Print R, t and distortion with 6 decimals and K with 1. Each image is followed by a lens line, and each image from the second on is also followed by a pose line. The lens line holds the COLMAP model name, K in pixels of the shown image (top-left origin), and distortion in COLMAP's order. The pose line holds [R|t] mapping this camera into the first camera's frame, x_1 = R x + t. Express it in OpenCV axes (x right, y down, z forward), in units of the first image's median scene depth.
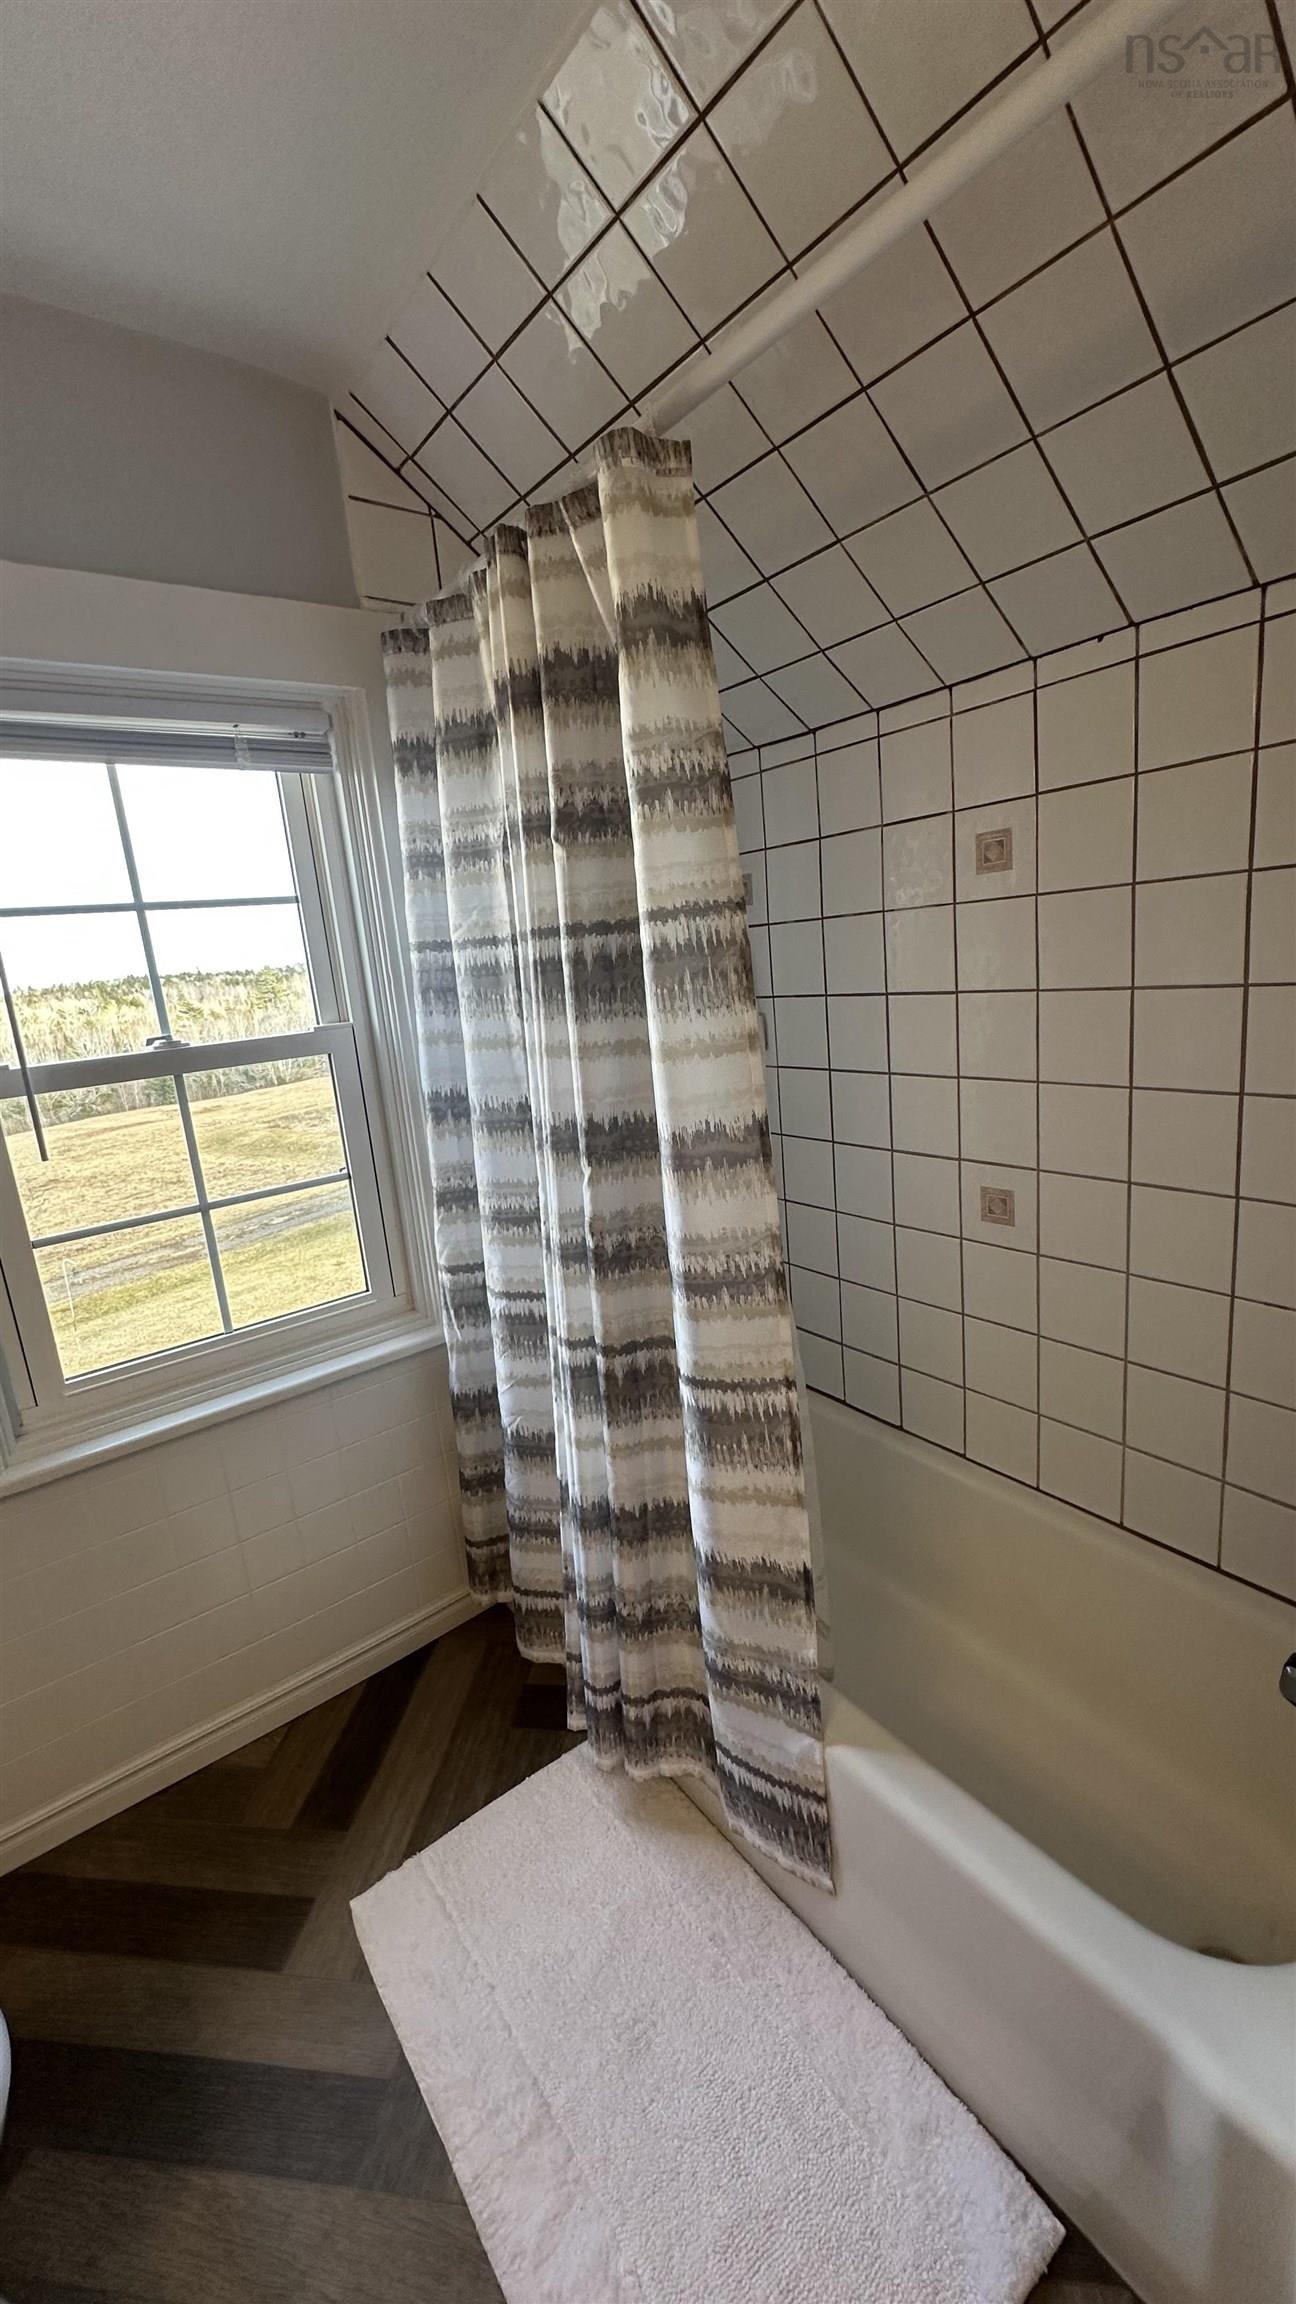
lens RADIAL K [[916.1, 0, 649.8], [0, 916.1, 1155.8], [0, 0, 1]] dist [-0.001778, 0.000389]
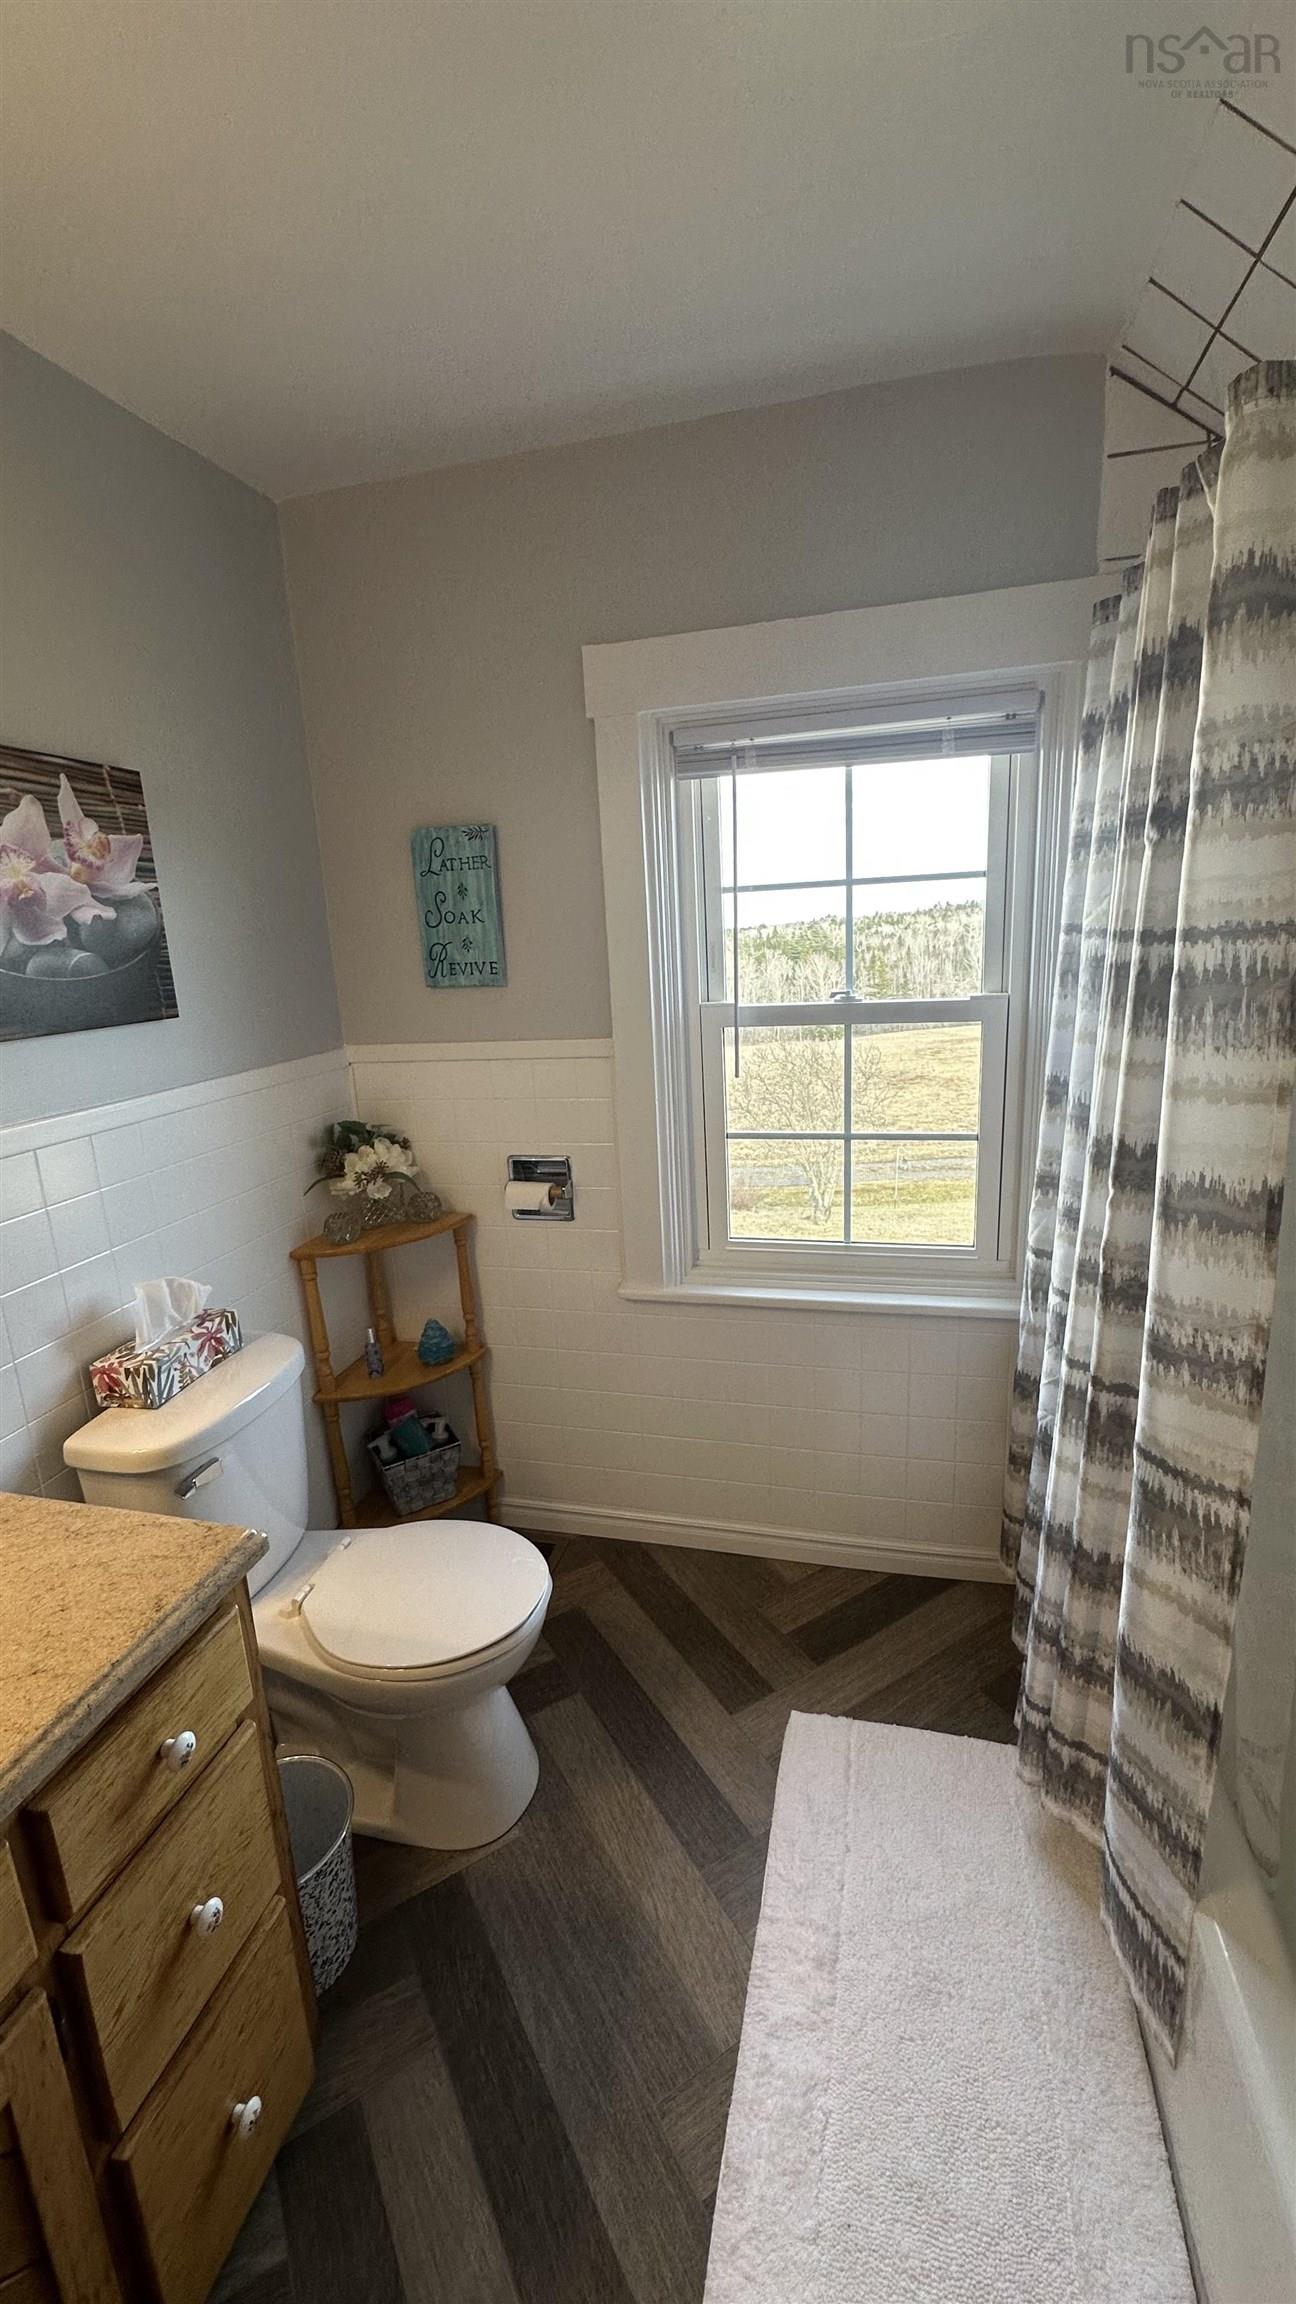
lens RADIAL K [[916.1, 0, 644.5], [0, 916.1, 1154.8], [0, 0, 1]] dist [-0.001778, 0.000389]
pose [[0.623168, 0.237403, -0.745185, 0.286199], [-0.176452, 0.970926, 0.161761, -0.078230], [0.761923, 0.030685, 0.646941, 0.023416]]
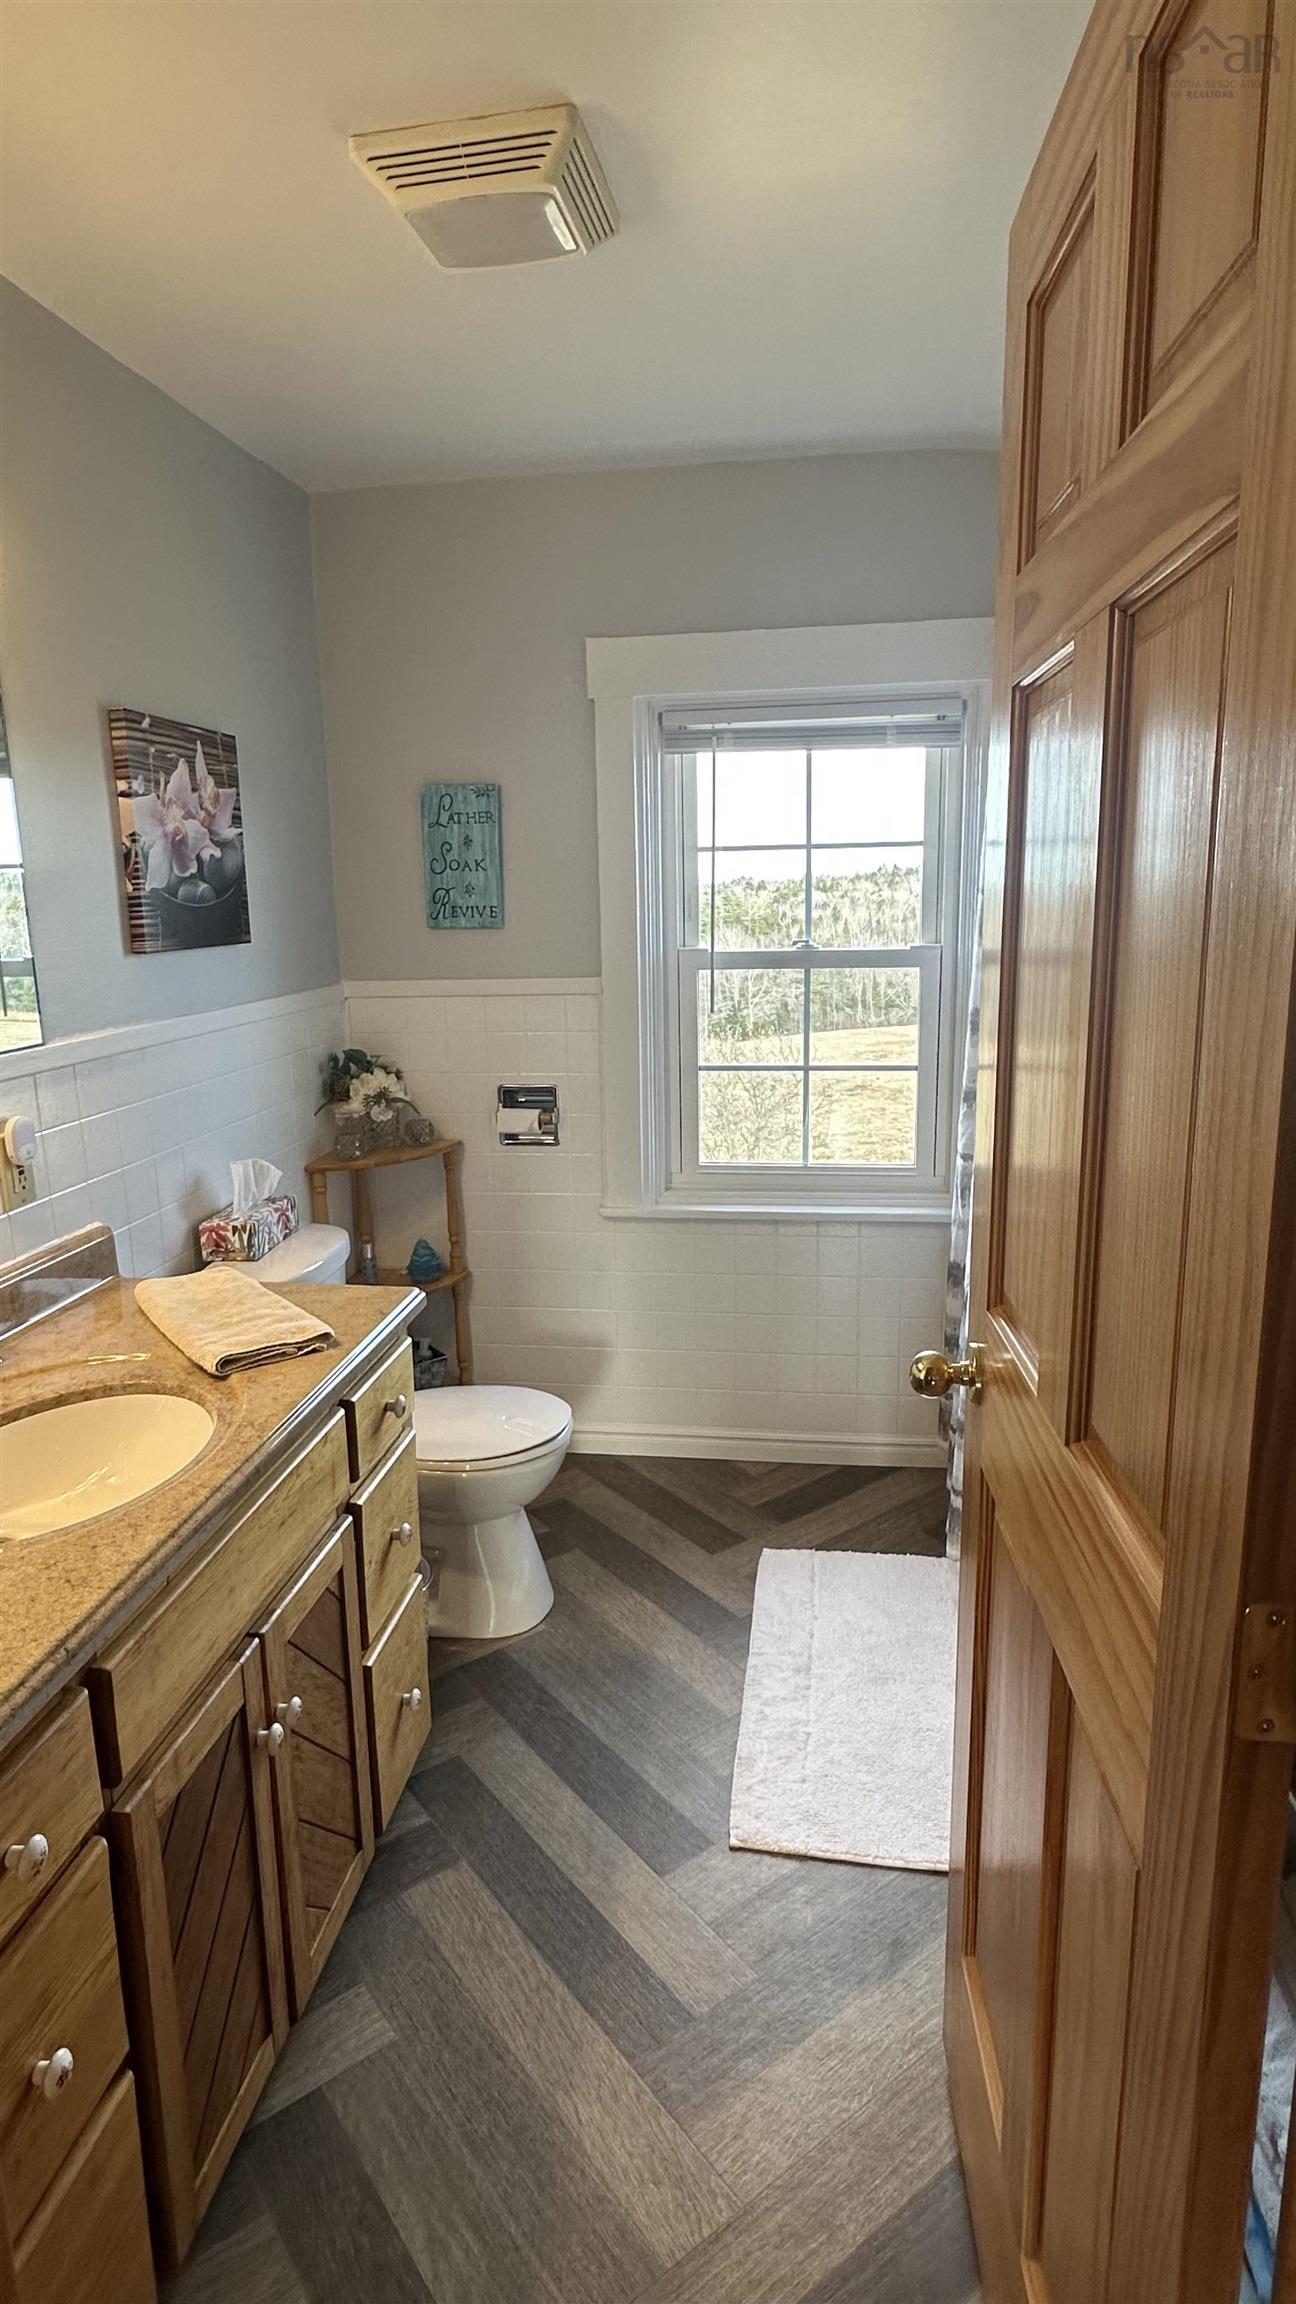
lens RADIAL K [[1236.8, 0, 632.4], [0, 1236.8, 1152.1], [0, 0, 1]] dist [0.005277, 0.001047]
pose [[0.700176, 0.217996, -0.679876, 0.704631], [-0.196707, 0.974293, 0.109817, 0.030650], [0.686338, 0.056845, 0.725058, -0.583312]]
